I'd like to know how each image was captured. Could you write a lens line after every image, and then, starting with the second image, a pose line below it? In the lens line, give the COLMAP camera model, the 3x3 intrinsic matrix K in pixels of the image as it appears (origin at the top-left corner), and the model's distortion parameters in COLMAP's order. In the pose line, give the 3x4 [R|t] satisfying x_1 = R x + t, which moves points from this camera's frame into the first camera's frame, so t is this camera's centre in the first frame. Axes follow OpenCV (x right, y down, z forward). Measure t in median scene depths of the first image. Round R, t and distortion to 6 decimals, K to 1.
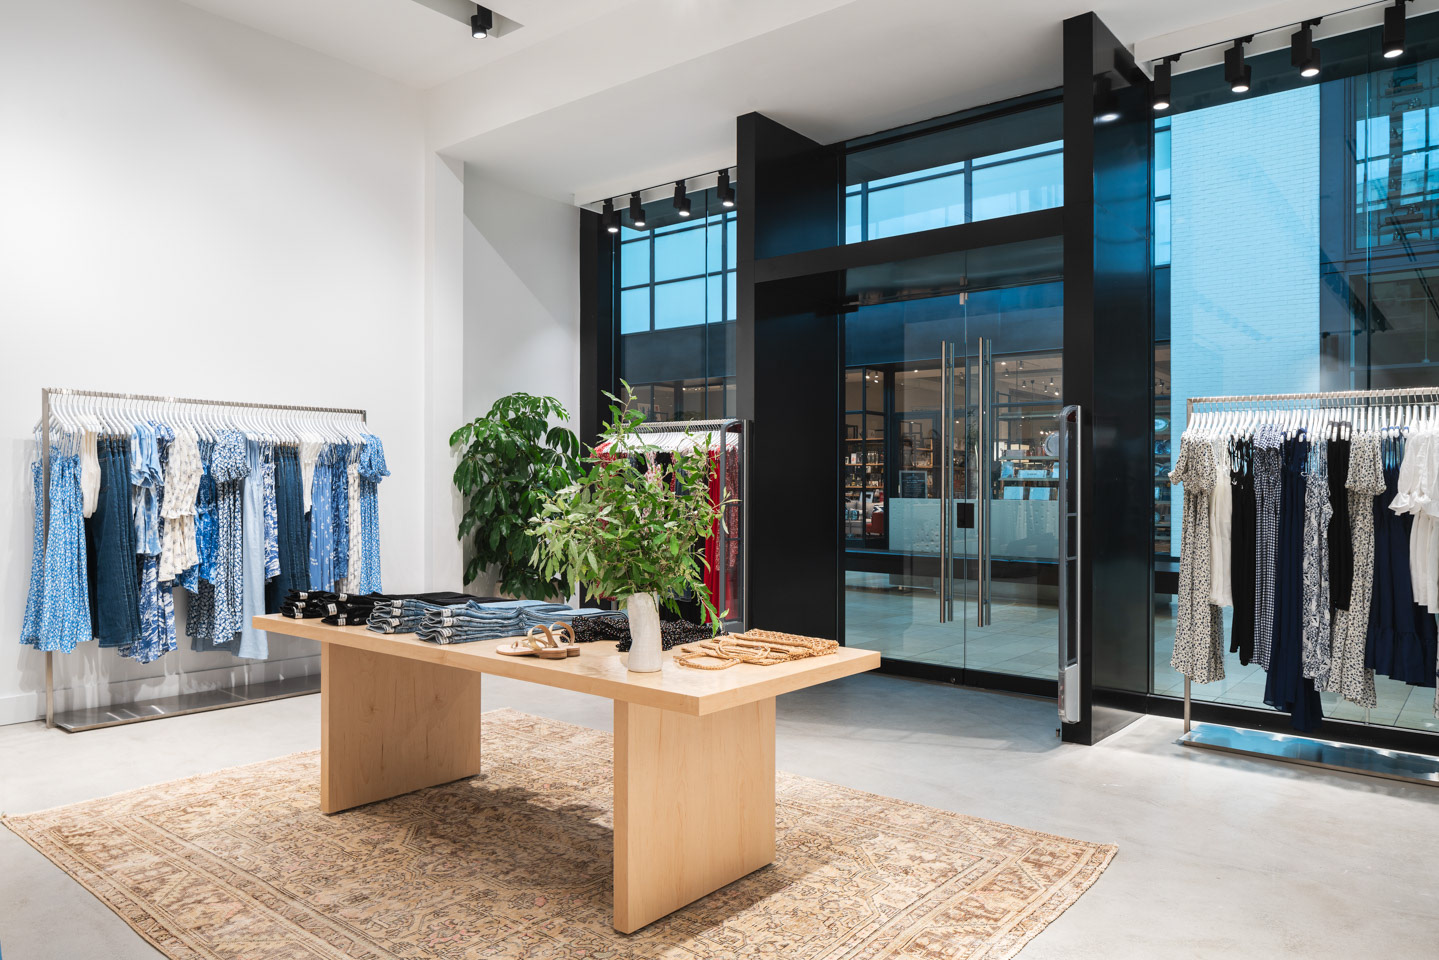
lens RADIAL K [[985.4, 0, 719.5], [0, 985.4, 480.0], [0, 0, 1]] dist [-0.005400, -0.002645]
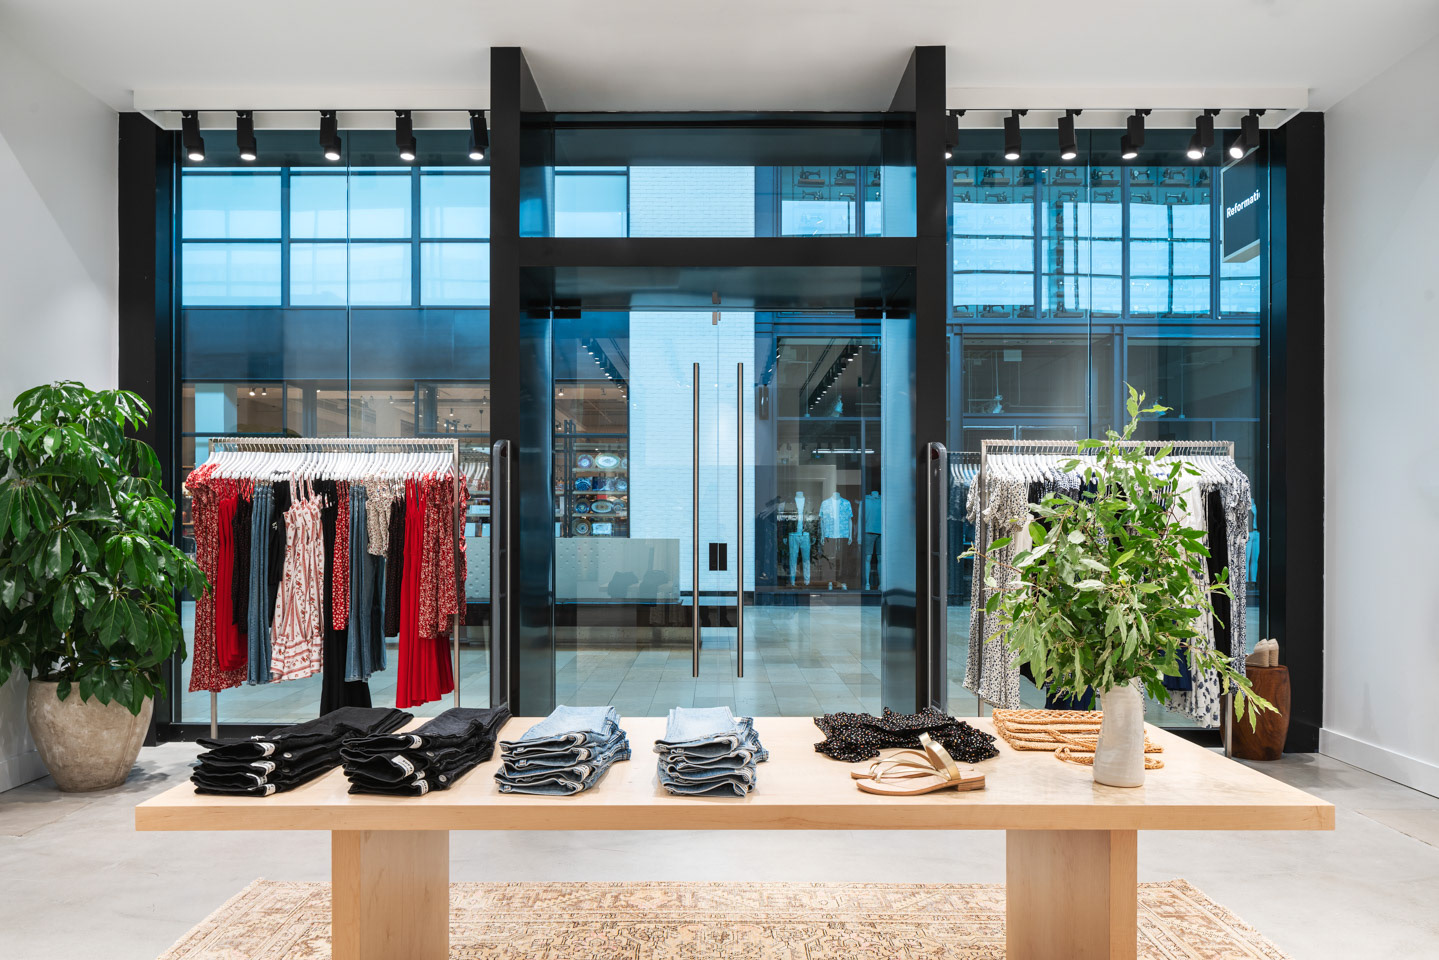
lens RADIAL K [[1023.4, 0, 718.5], [0, 1023.4, 516.0], [0, 0, 1]] dist [-0.012369, -0.000586]
pose [[0.776950, -0.000090, 0.629562, -0.347588], [-0.000790, 0.999999, 0.001118, -0.002332], [-0.629562, -0.001366, 0.776949, 0.266975]]
